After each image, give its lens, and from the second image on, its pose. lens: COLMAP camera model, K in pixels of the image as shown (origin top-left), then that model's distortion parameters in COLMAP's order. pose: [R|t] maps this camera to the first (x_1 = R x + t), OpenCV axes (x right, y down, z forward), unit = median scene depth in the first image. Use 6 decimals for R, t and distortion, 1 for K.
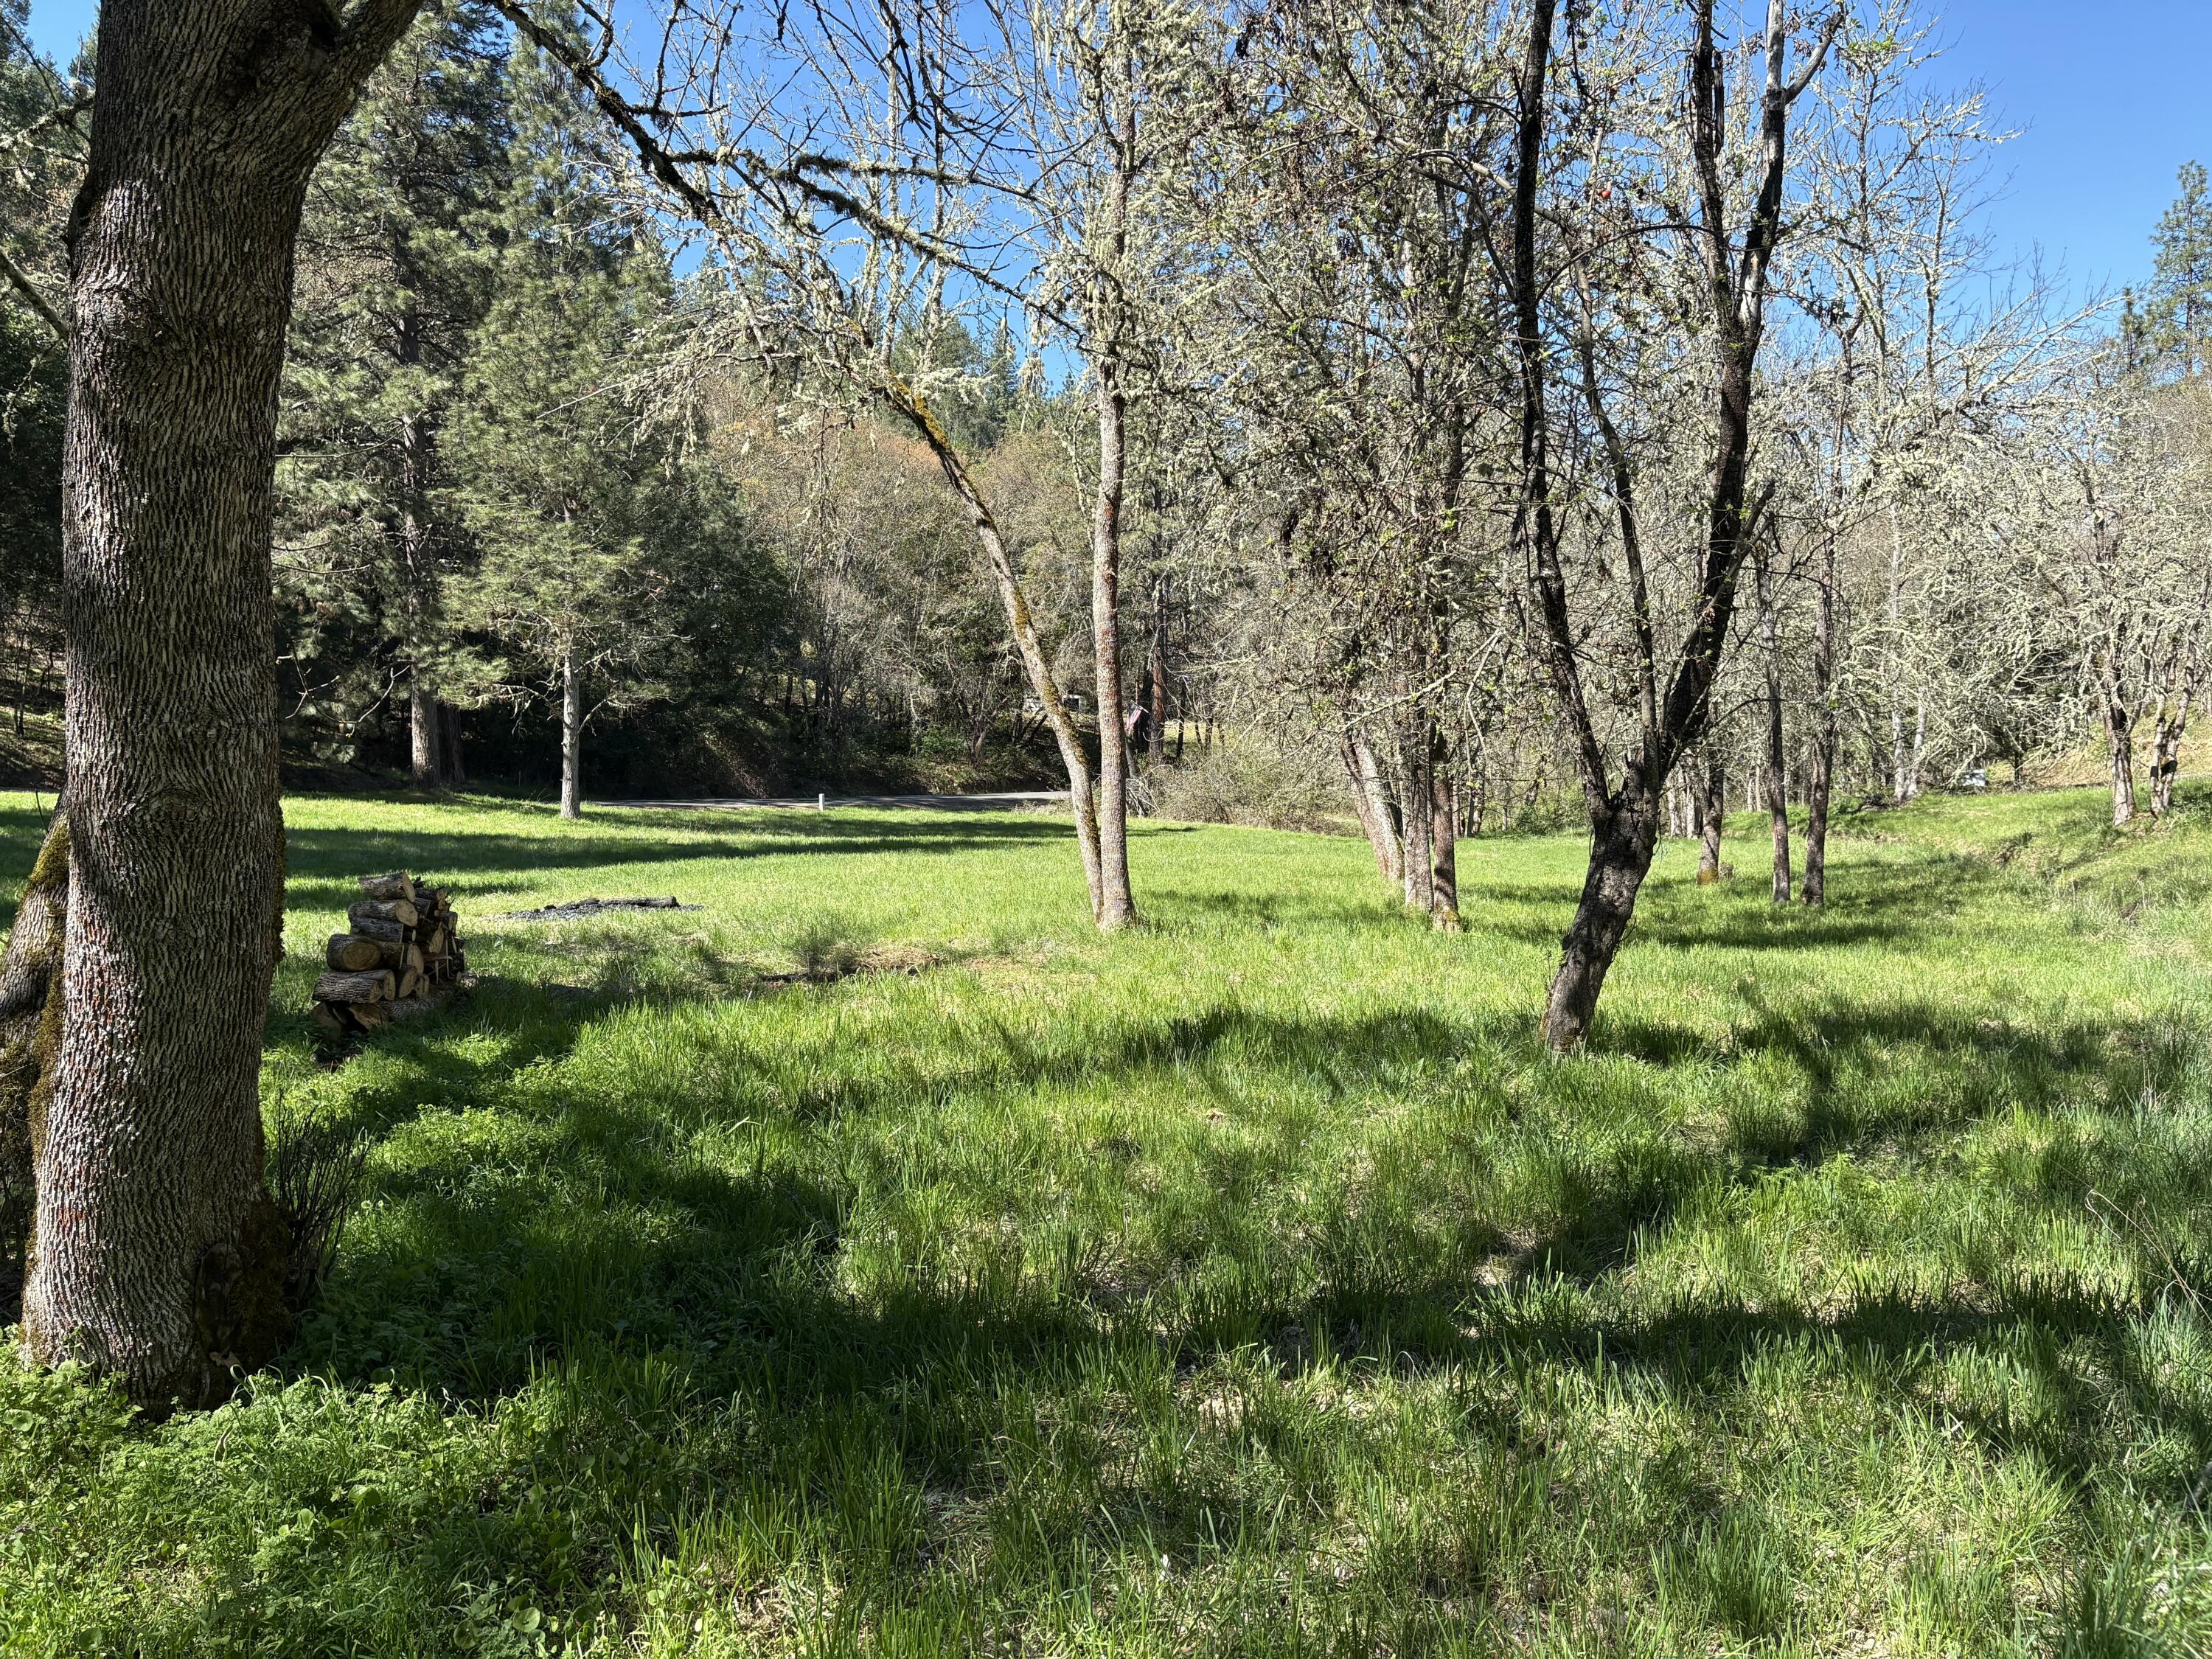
lens RADIAL K [[1683.3, 0, 1101.9], [0, 1683.3, 837.5], [0, 0, 1]] dist [0.016328, 0.001628]
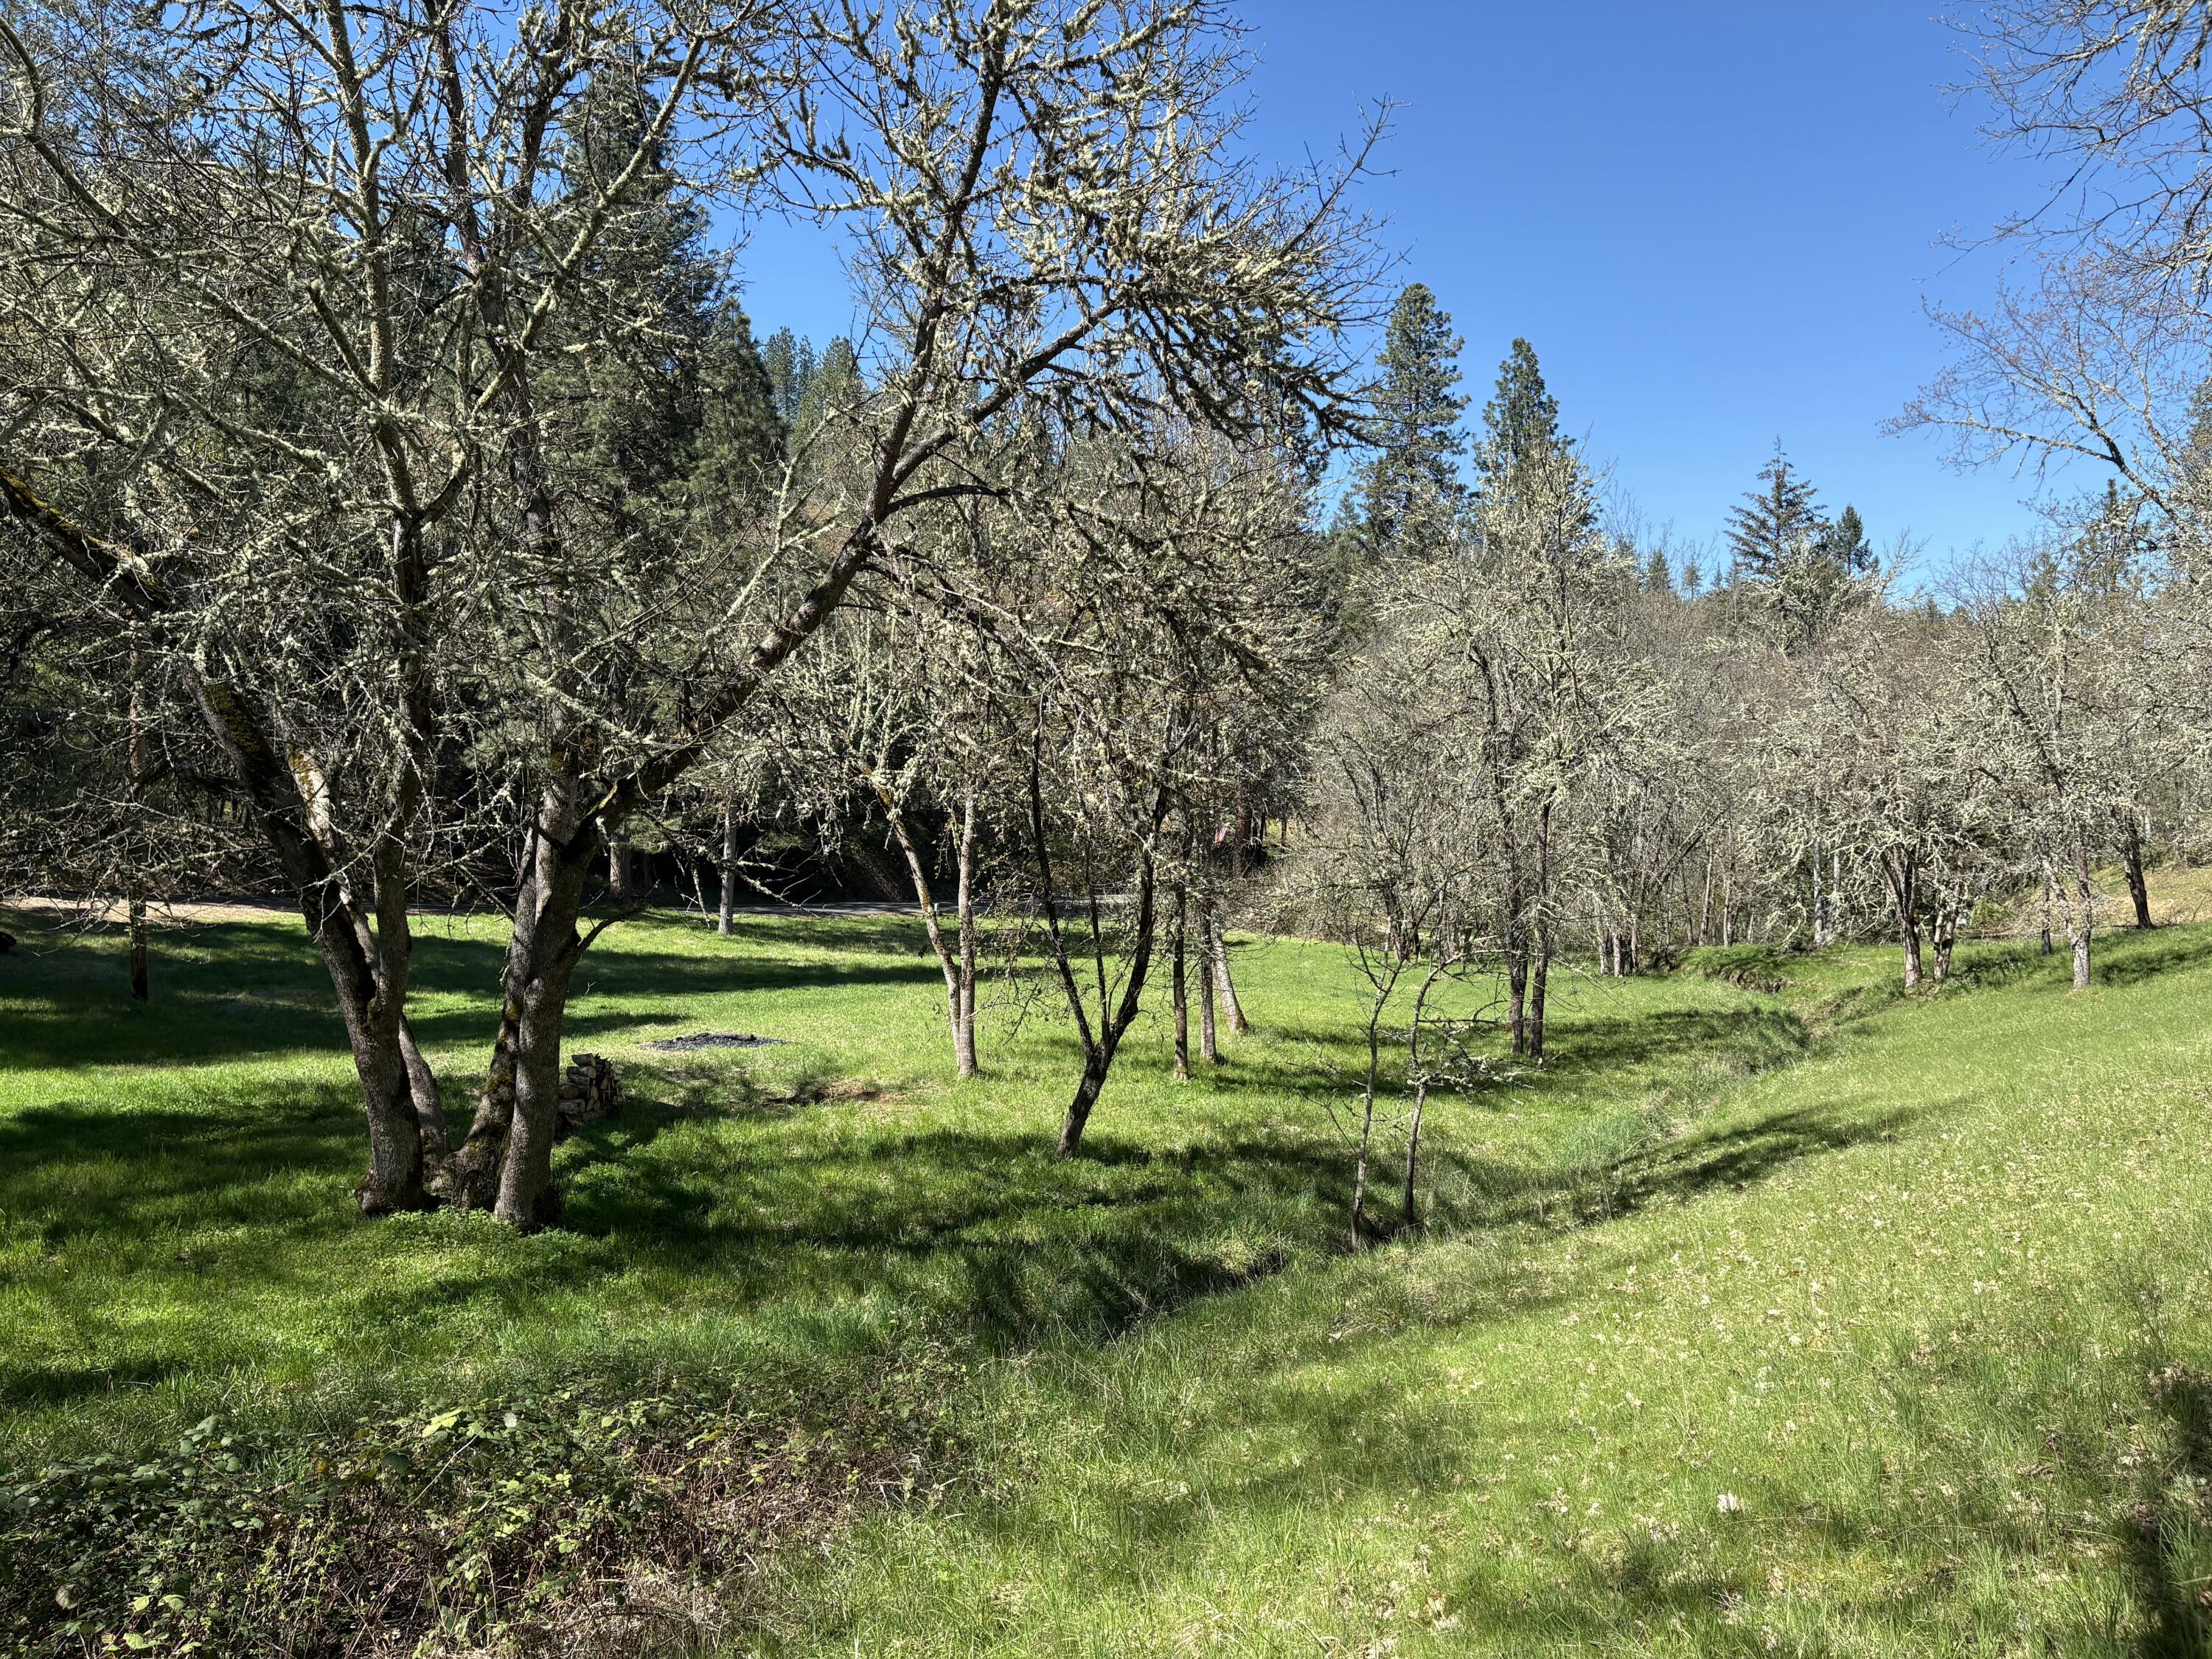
lens RADIAL K [[1683.3, 0, 1111.0], [0, 1683.3, 827.0], [0, 0, 1]] dist [0.016328, 0.001628]
pose [[0.994518, 0.021893, -0.102245, 0.142802], [-0.026583, 0.998645, -0.044737, -0.057538], [0.101127, 0.047210, 0.993753, -0.337432]]
